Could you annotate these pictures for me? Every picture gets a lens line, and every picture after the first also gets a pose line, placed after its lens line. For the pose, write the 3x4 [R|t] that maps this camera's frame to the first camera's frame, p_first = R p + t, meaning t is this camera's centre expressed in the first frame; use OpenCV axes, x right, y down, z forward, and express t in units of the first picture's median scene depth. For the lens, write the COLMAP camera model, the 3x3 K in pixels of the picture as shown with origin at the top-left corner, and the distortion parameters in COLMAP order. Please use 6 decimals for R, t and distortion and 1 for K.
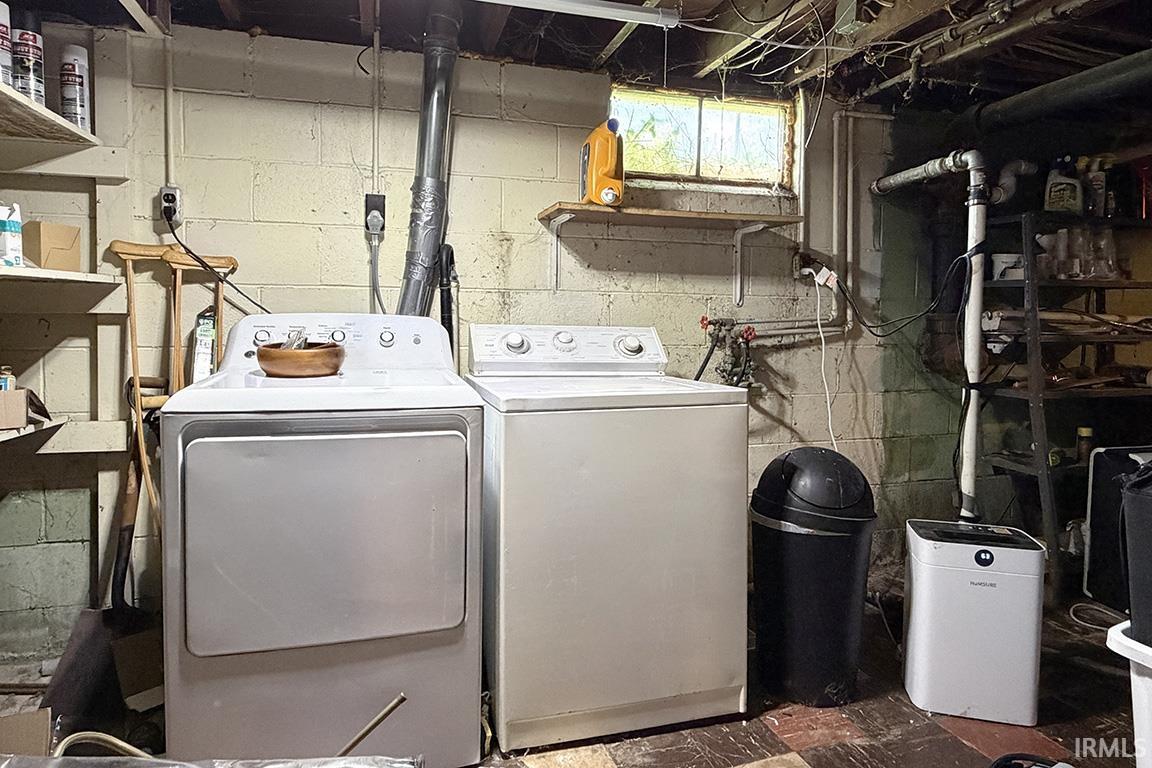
lens RADIAL K [[675.1, 0, 575.7], [0, 675.1, 384.9], [0, 0, 1]] dist [0.011140, -0.002547]
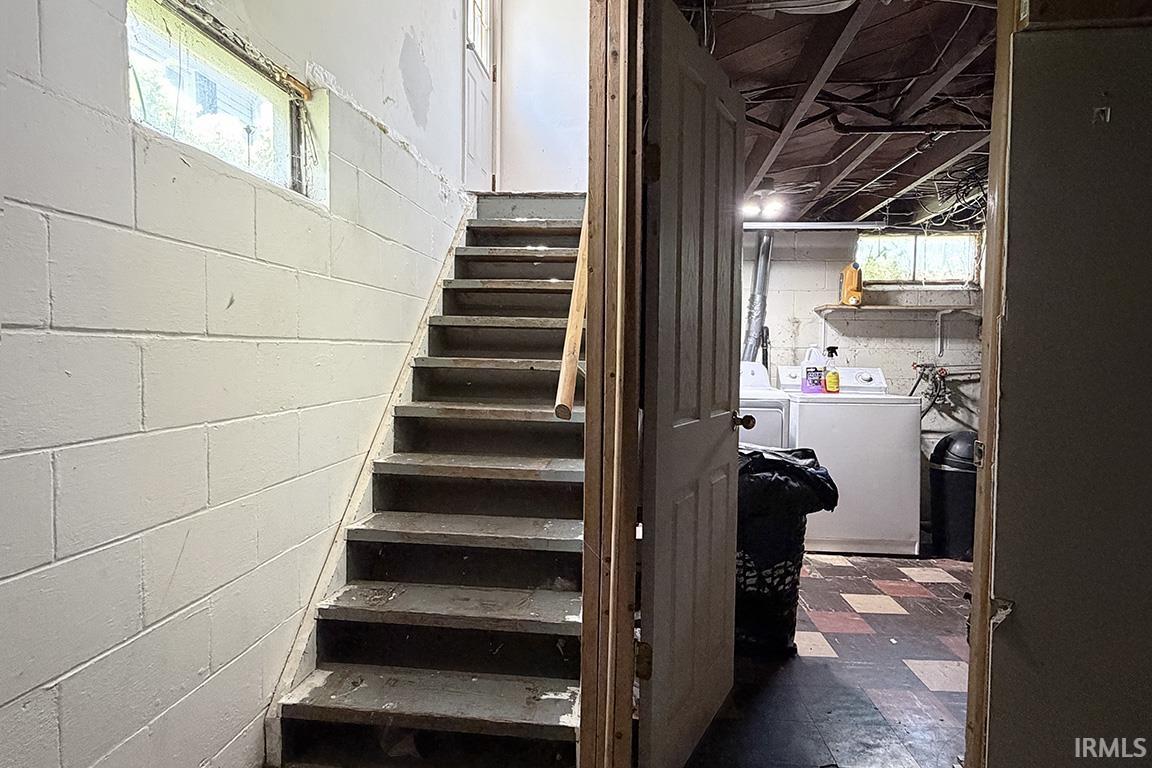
lens RADIAL K [[675.1, 0, 573.7], [0, 675.1, 383.8], [0, 0, 1]] dist [0.011140, -0.002547]
pose [[0.927019, 0.014692, -0.374727, 0.030914], [-0.039269, 0.997542, -0.058036, 0.088999], [0.372953, 0.068516, 0.925317, -0.930911]]
